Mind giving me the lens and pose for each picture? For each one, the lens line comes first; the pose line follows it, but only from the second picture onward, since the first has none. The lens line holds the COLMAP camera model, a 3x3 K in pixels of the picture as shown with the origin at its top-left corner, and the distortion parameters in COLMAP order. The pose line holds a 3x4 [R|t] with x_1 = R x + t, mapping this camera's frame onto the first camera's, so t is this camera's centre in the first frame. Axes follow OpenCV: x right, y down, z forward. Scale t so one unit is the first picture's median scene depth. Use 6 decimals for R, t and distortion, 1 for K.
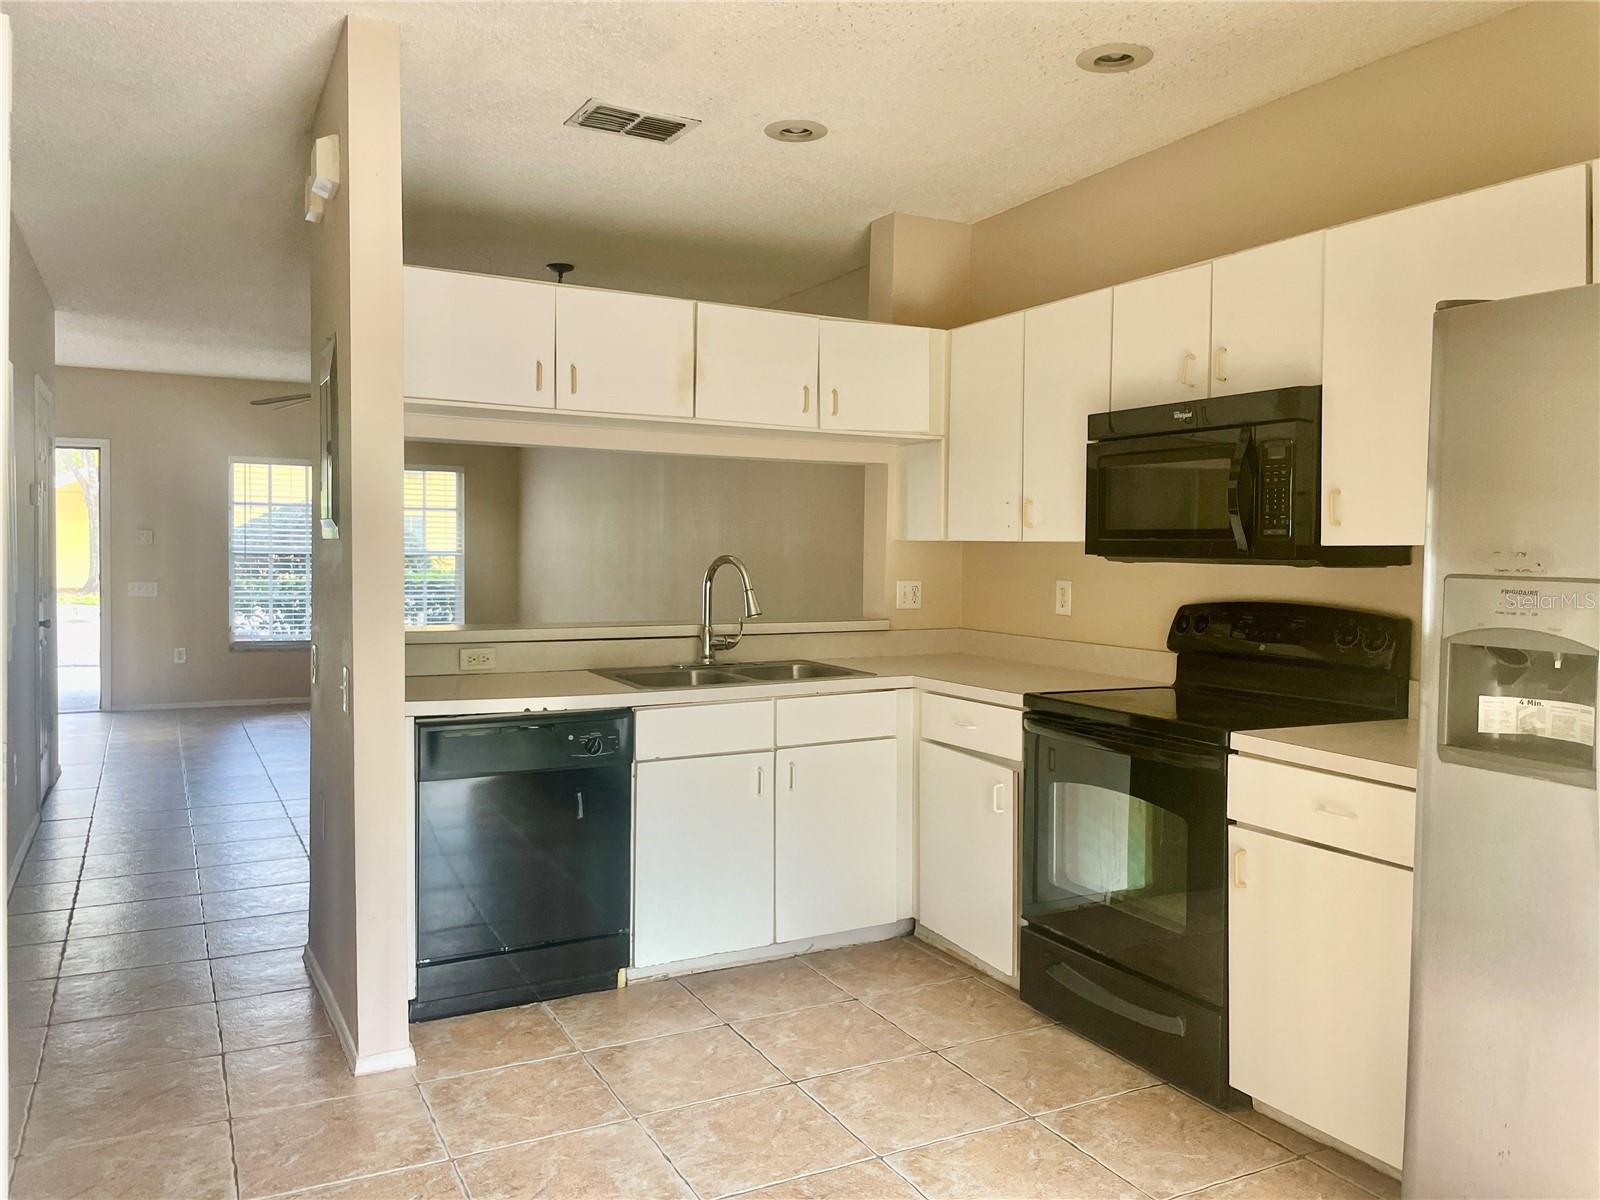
lens RADIAL K [[1213.9, 0, 814.5], [0, 1213.9, 586.4], [0, 0, 1]] dist [0.088880, -0.118778]
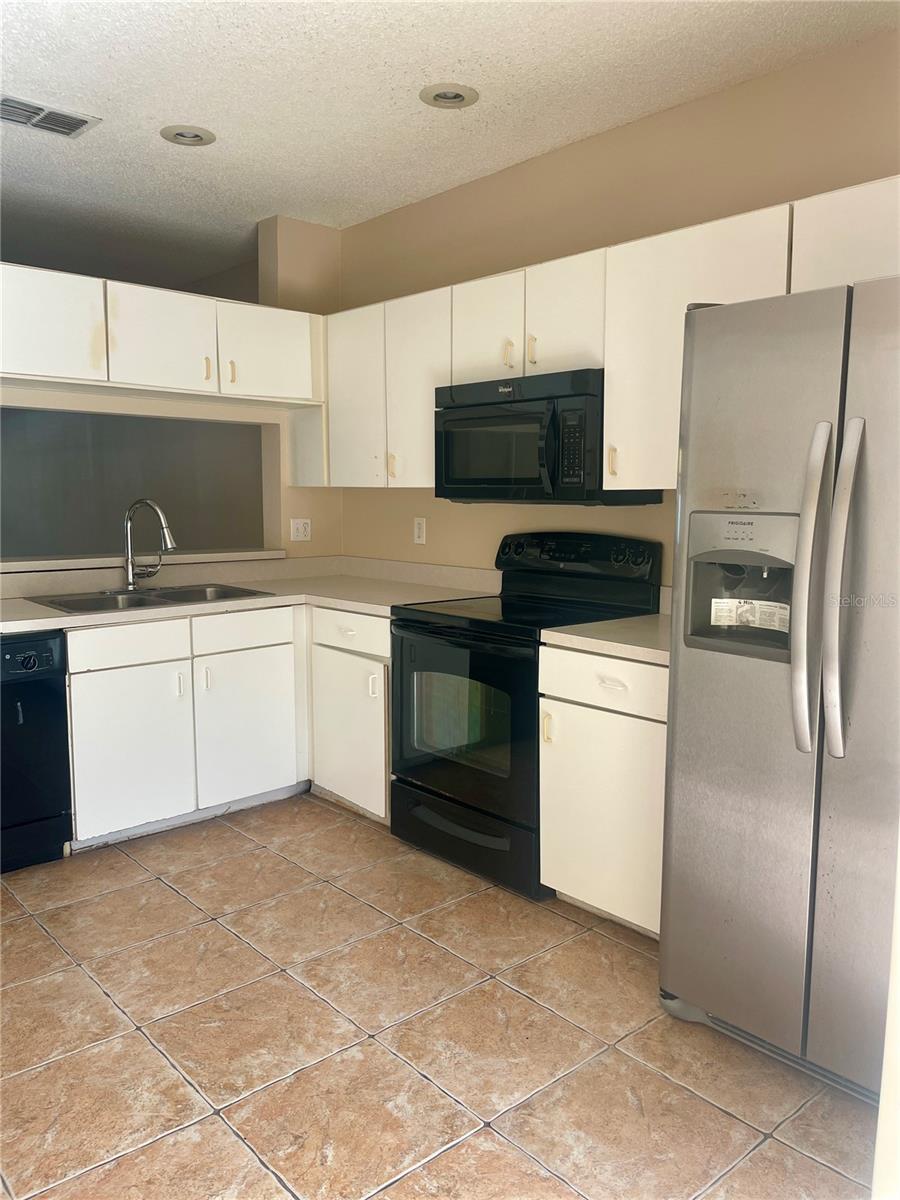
lens RADIAL K [[910.4, 0, 454.7], [0, 910.4, 603.0], [0, 0, 1]] dist [0.088880, -0.118778]
pose [[0.971471, -0.034578, 0.234624, 0.010501], [0.013382, 0.995730, 0.091336, -0.002495], [-0.236780, -0.085591, 0.967786, 0.044965]]
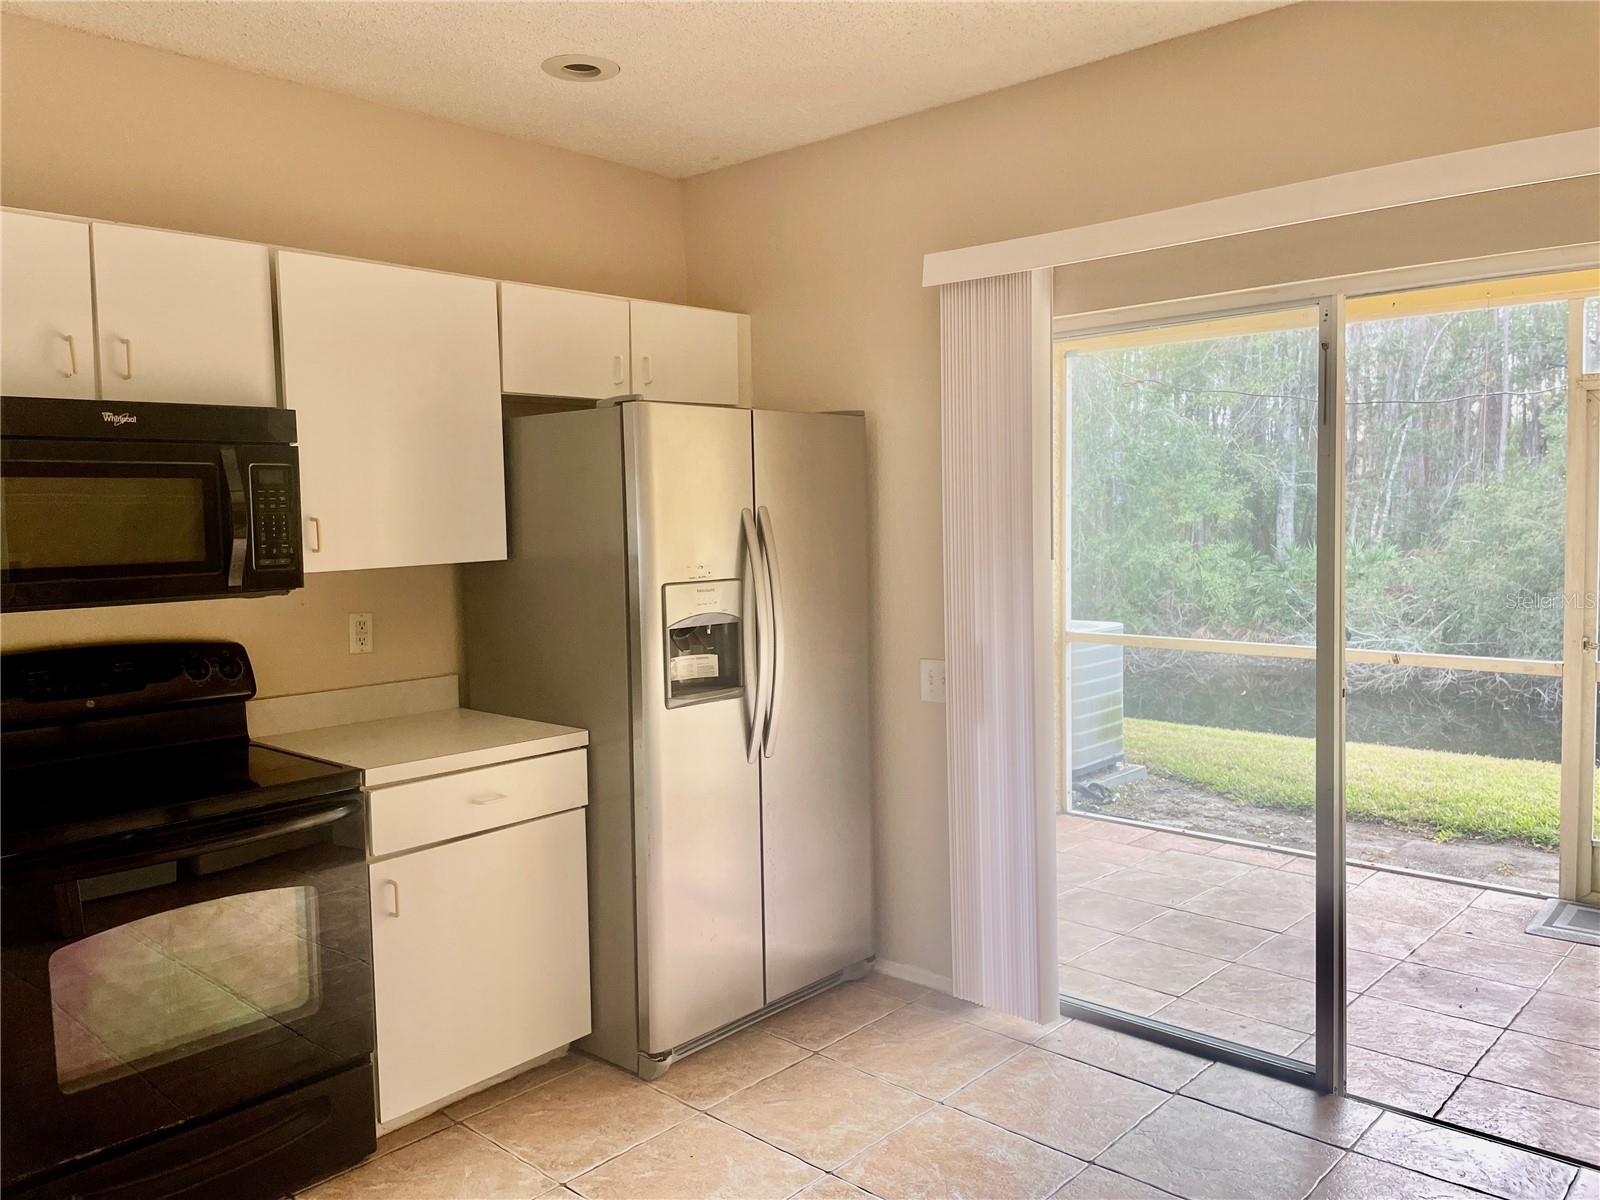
lens RADIAL K [[1213.9, 0, 798.2], [0, 1213.9, 593.4], [0, 0, 1]] dist [0.088880, -0.118778]
pose [[-0.333797, -0.066564, 0.940292, -0.554631], [0.050391, 0.994817, 0.088312, -0.071670], [-0.941297, 0.076860, -0.328713, 0.806993]]
